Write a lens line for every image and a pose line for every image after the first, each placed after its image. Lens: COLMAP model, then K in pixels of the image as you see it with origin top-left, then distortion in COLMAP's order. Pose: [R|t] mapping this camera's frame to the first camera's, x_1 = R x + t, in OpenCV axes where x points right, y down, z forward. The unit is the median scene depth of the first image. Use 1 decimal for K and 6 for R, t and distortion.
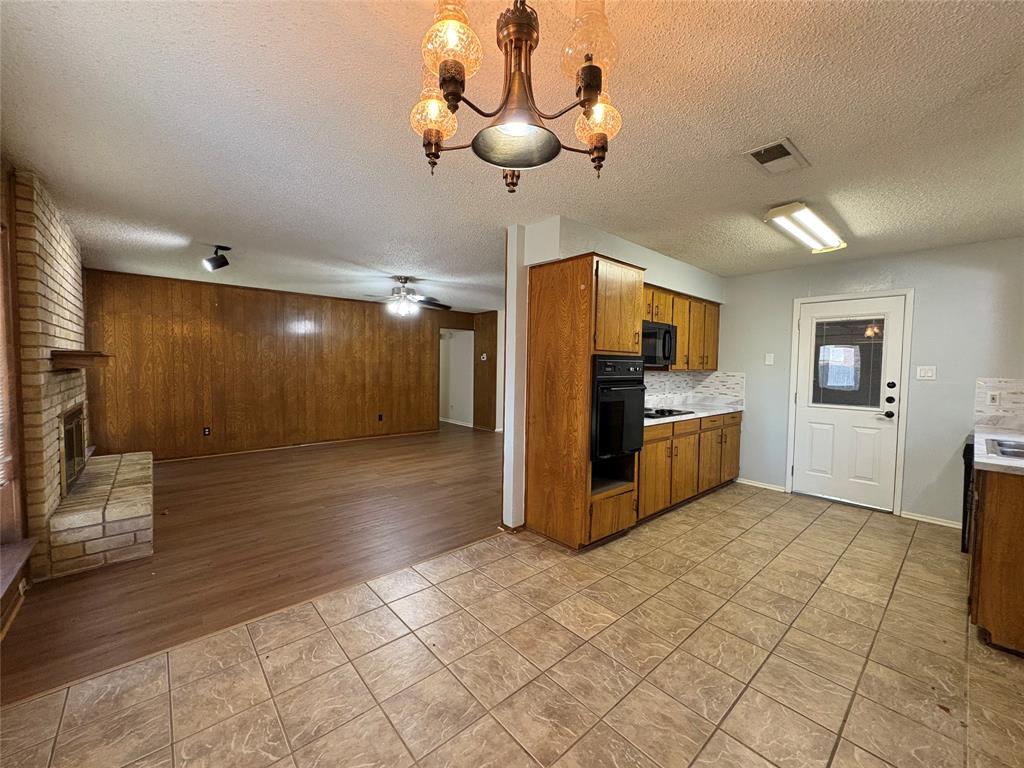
lens RADIAL K [[407.2, 0, 512.9], [0, 407.2, 382.7], [0, 0, 1]] dist [-0.000260, 0.000369]
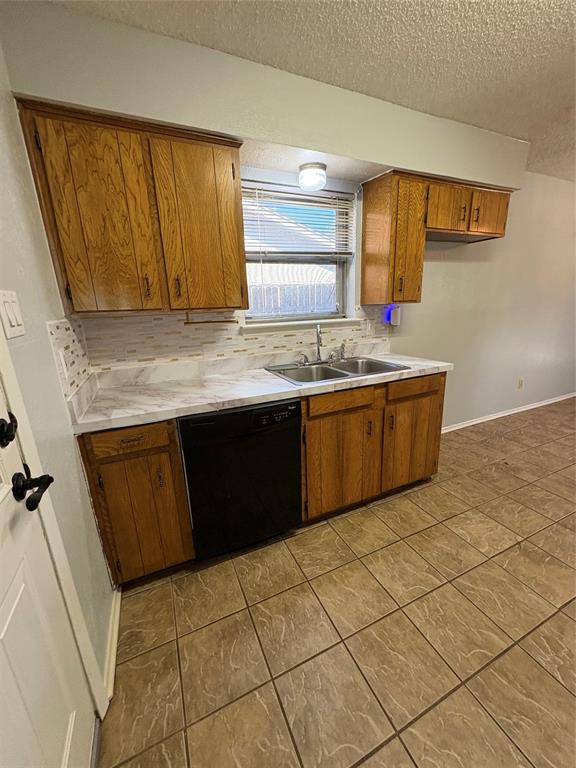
lens RADIAL K [[305.4, 0, 289.1], [0, 305.4, 383.9], [0, 0, 1]] dist [-0.000260, 0.000369]
pose [[-0.956080, -0.061930, 0.286489, 0.726369], [0.028496, 0.953153, 0.301142, -0.034624], [-0.291717, 0.296080, -0.909526, 1.119382]]
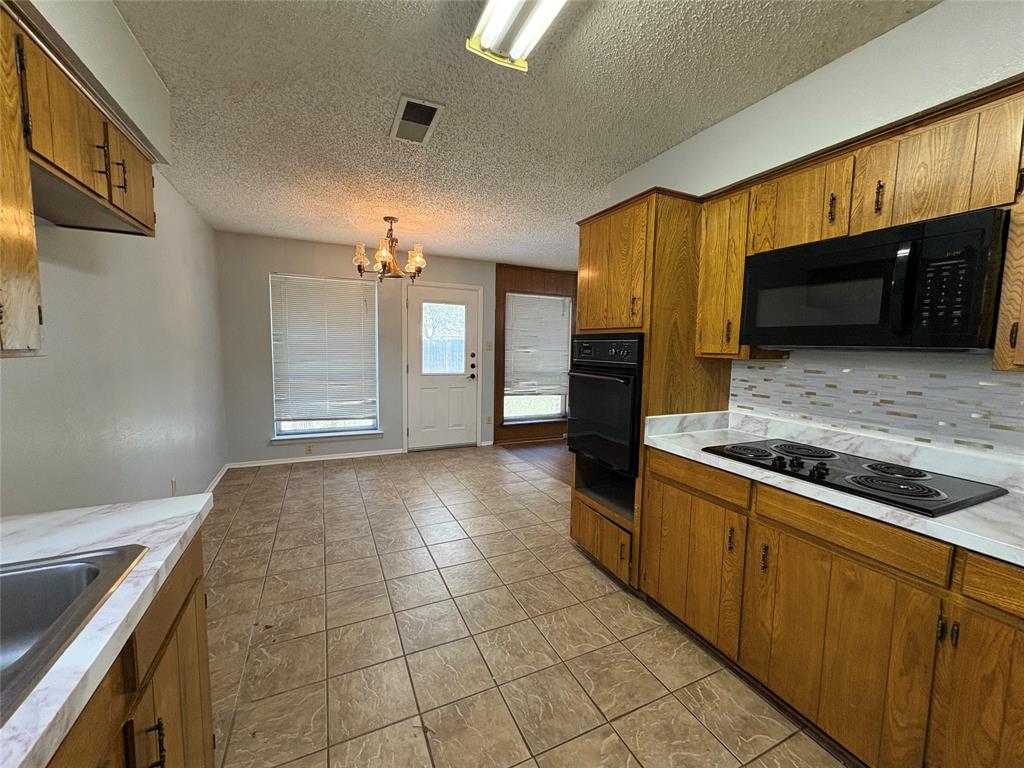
lens RADIAL K [[407.2, 0, 512.9], [0, 407.2, 382.7], [0, 0, 1]] dist [-0.000260, 0.000369]
pose [[-0.281500, 0.068327, -0.957126, 0.835907], [-0.063564, 0.993943, 0.089650, -0.026541], [0.957454, 0.086075, -0.275451, 0.837194]]
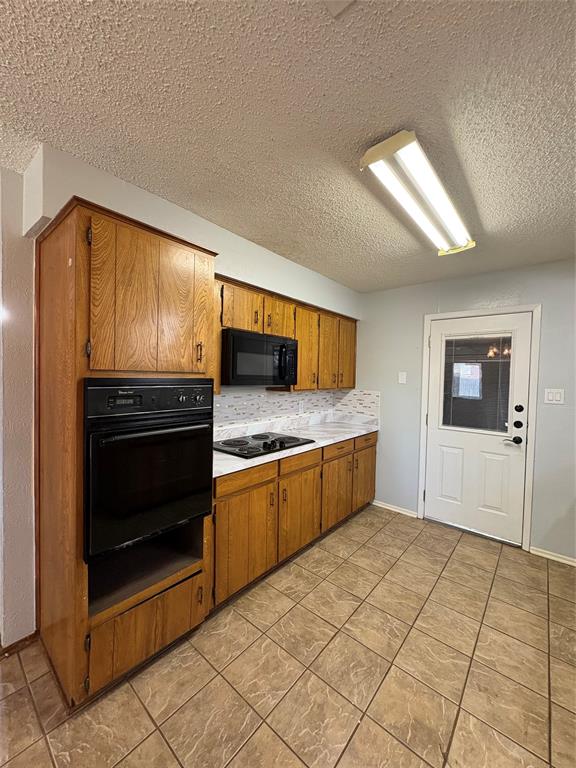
lens RADIAL K [[305.4, 0, 289.1], [0, 305.4, 383.9], [0, 0, 1]] dist [-0.000260, 0.000369]
pose [[0.989274, 0.002459, 0.146050, 0.315263], [-0.000677, 0.999925, -0.012255, -0.041620], [-0.146069, 0.012025, 0.989201, 0.394097]]
